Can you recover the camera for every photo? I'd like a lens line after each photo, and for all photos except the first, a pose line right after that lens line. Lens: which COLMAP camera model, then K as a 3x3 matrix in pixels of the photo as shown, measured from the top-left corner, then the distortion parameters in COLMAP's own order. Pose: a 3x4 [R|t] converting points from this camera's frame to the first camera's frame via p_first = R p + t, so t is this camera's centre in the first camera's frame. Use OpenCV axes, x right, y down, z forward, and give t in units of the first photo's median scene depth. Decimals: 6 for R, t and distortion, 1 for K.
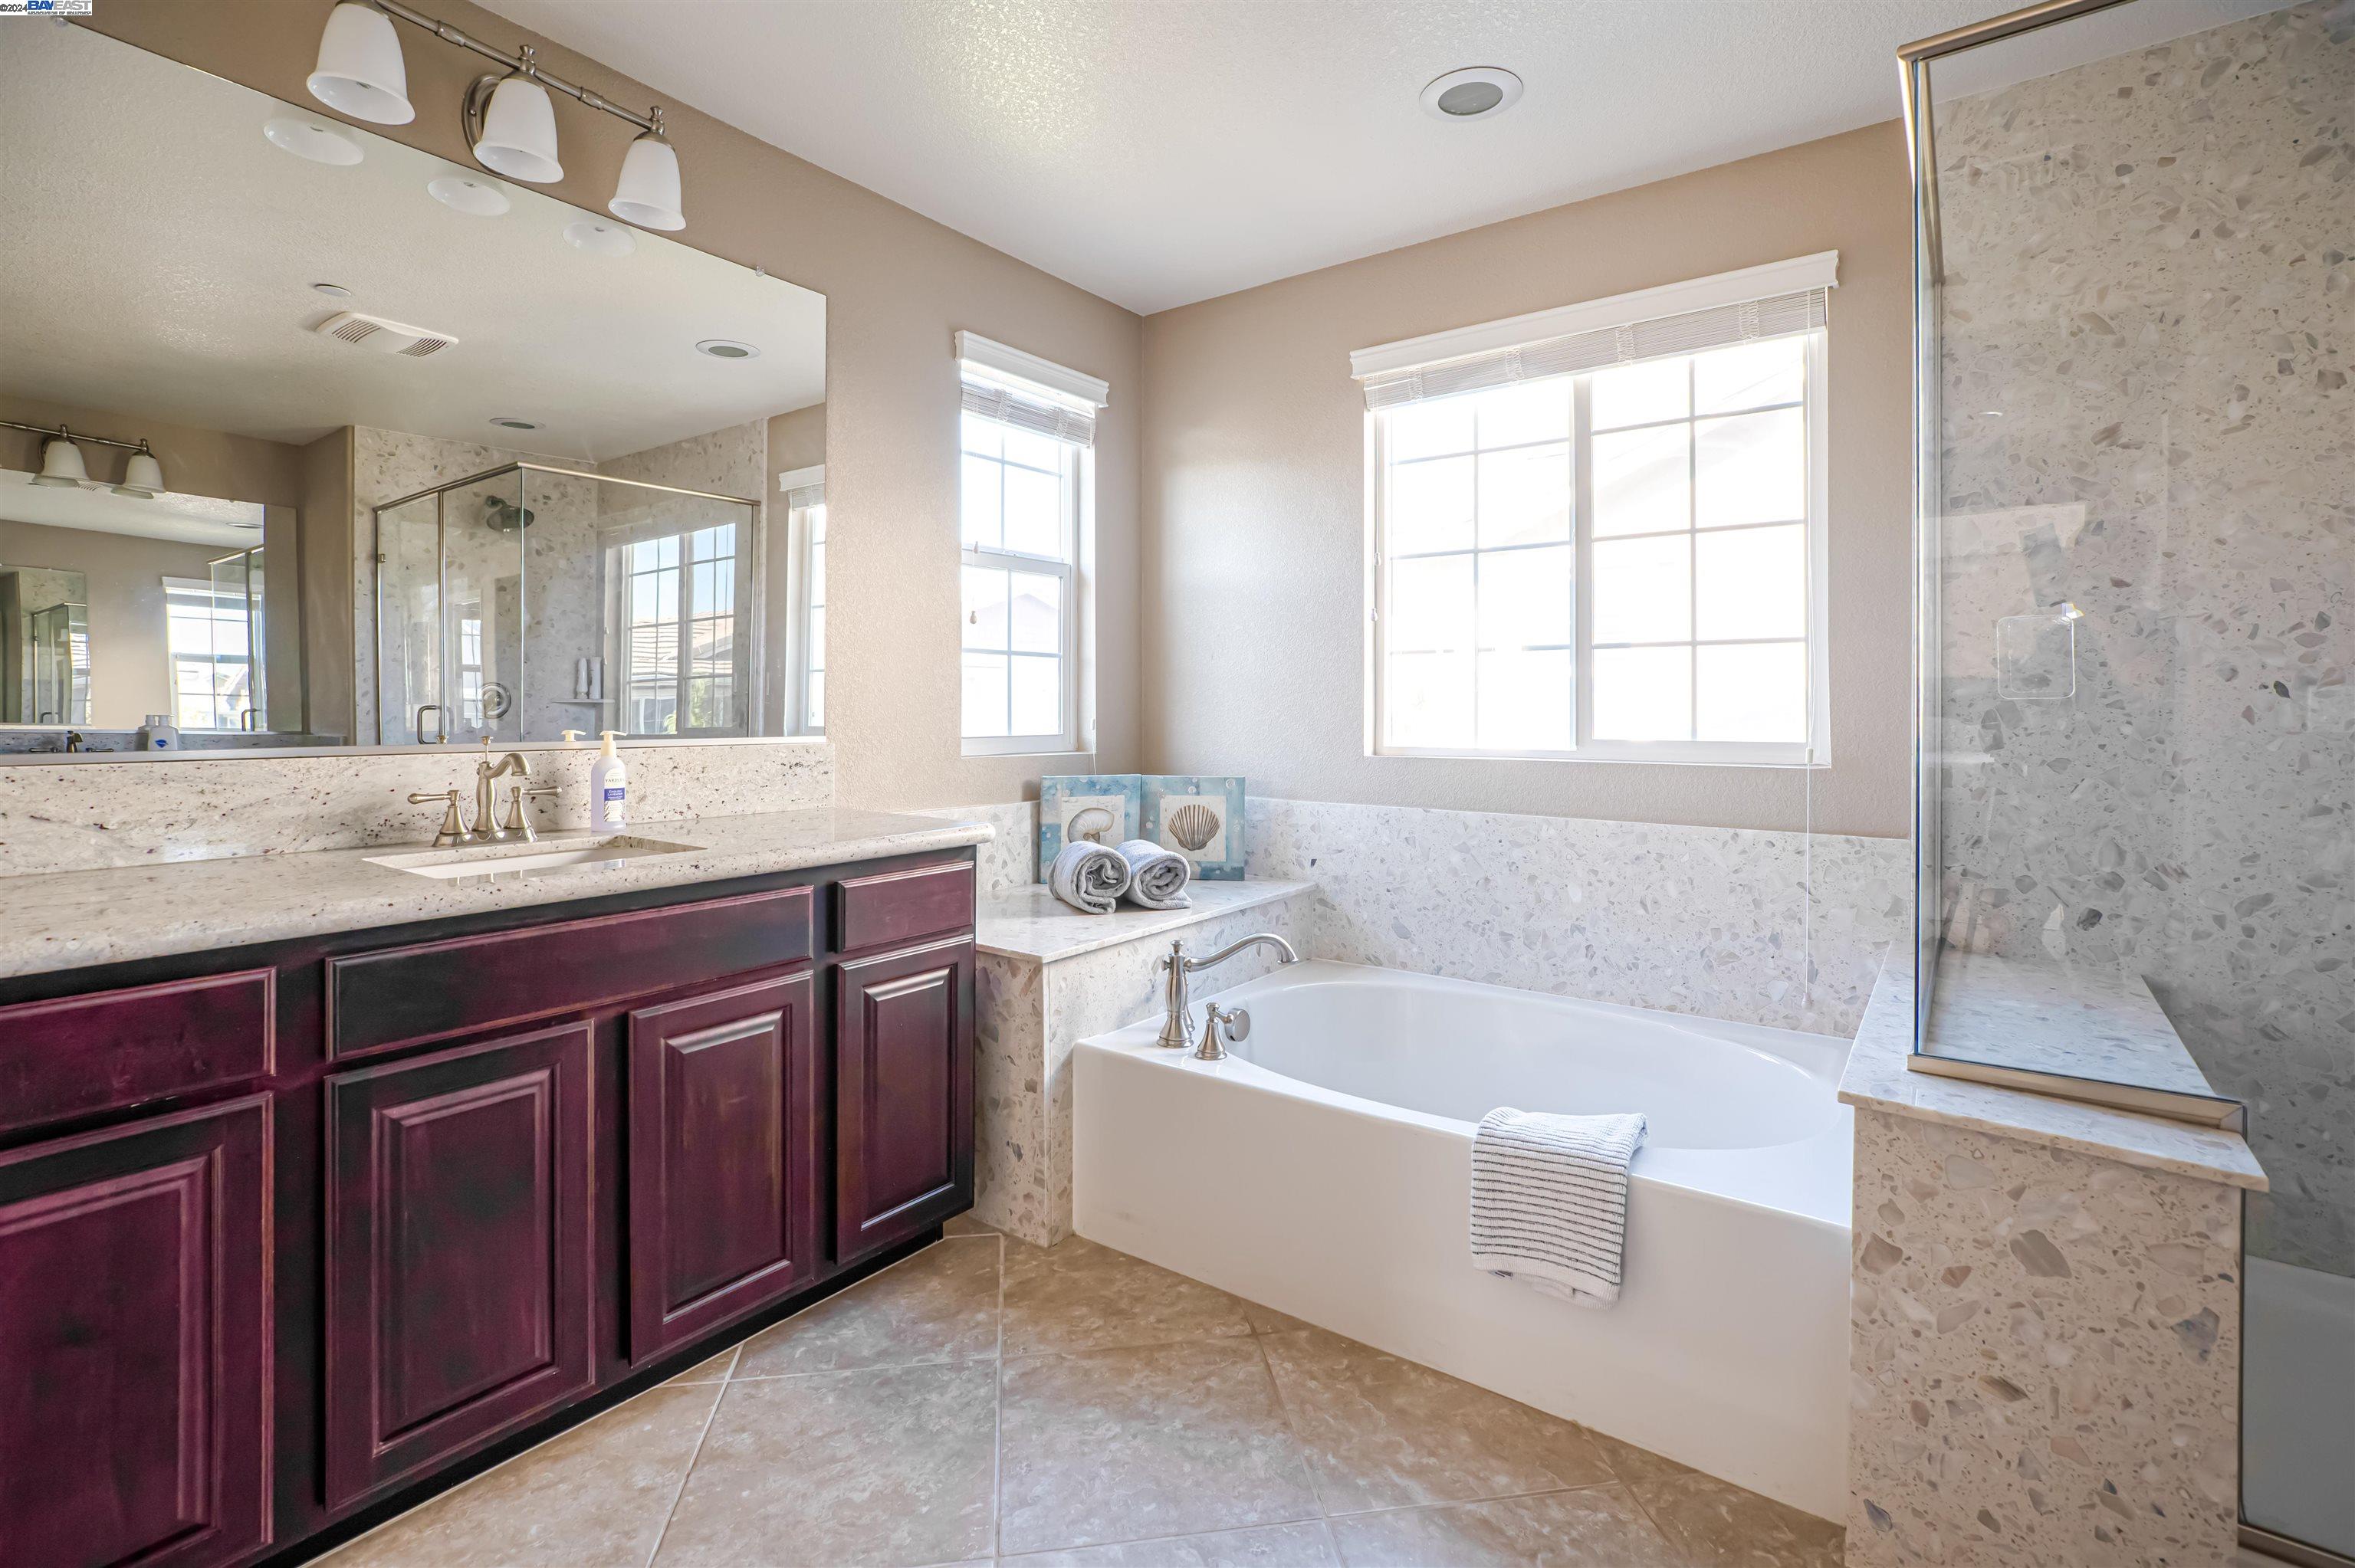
lens RADIAL K [[1092.3, 0, 1180.6], [0, 1092.3, 744.1], [0, 0, 1]] dist [-0.010295, 0.009589]
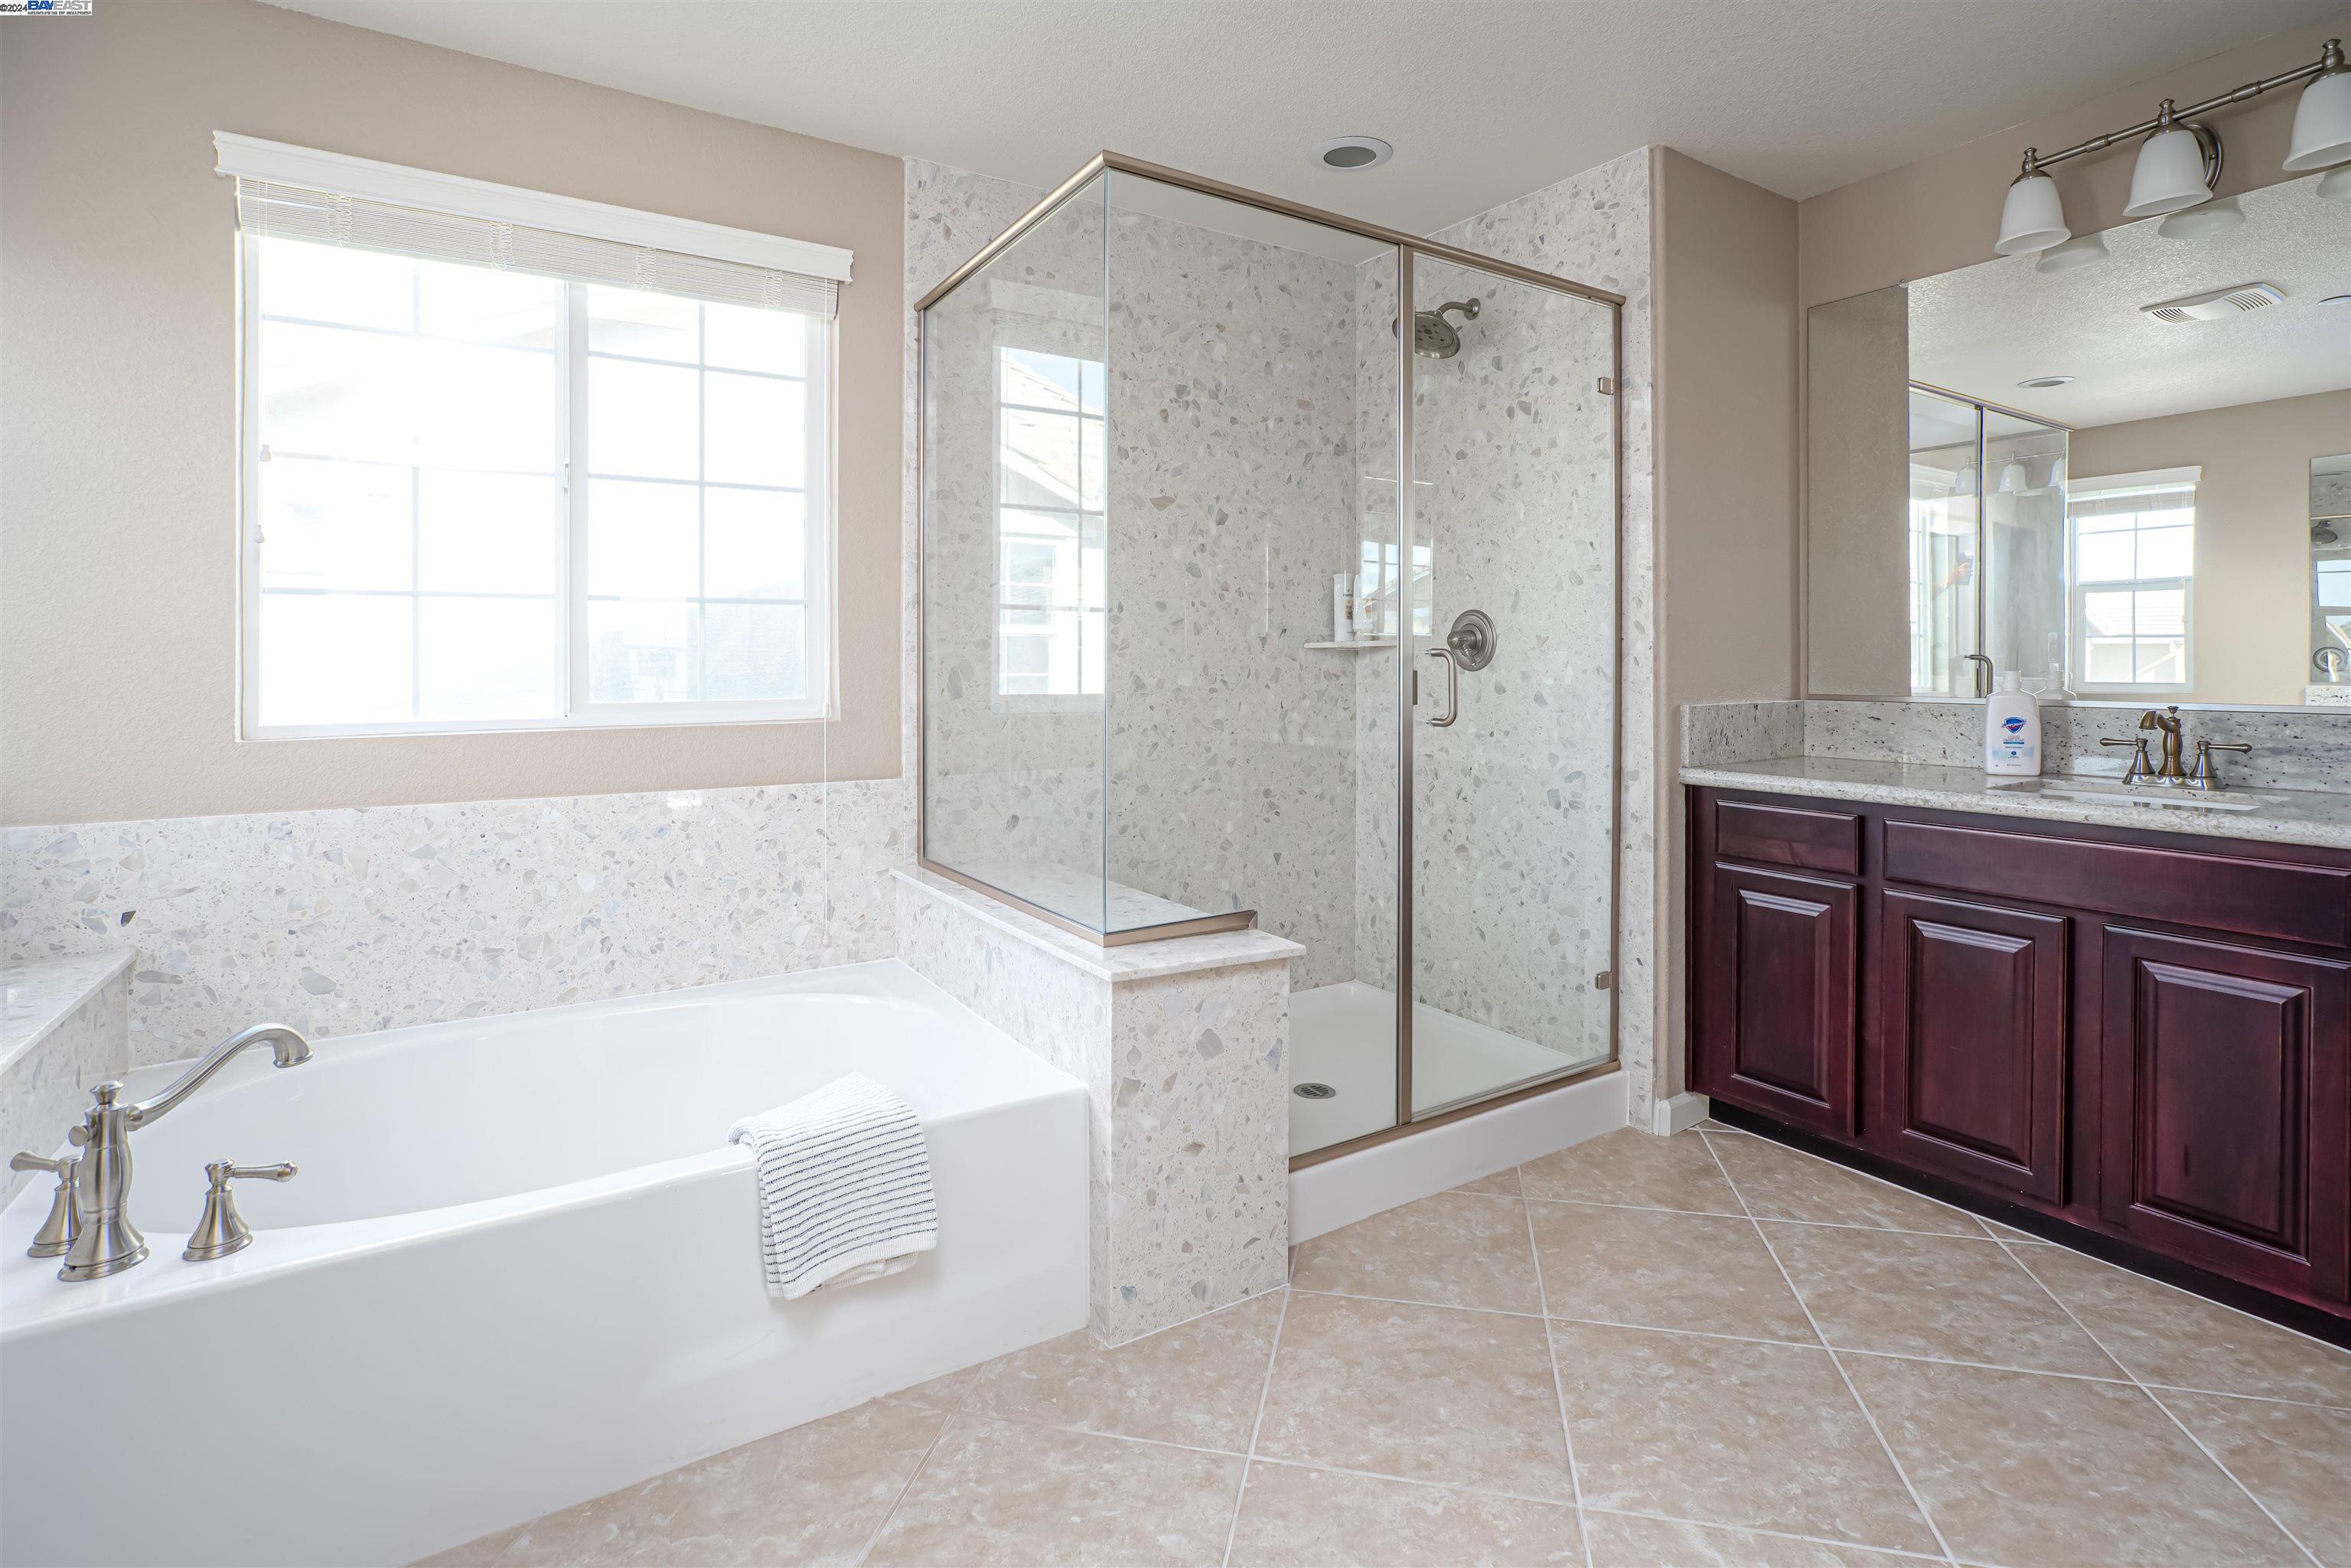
lens RADIAL K [[1130.6, 0, 1179.3], [0, 1130.6, 704.5], [0, 0, 1]] dist [-0.003776, 0.000967]
pose [[0.375701, -0.037999, 0.925962, -0.311583], [0.036112, 0.999000, 0.026344, -0.011592], [-0.926037, 0.023541, 0.376697, 0.242445]]
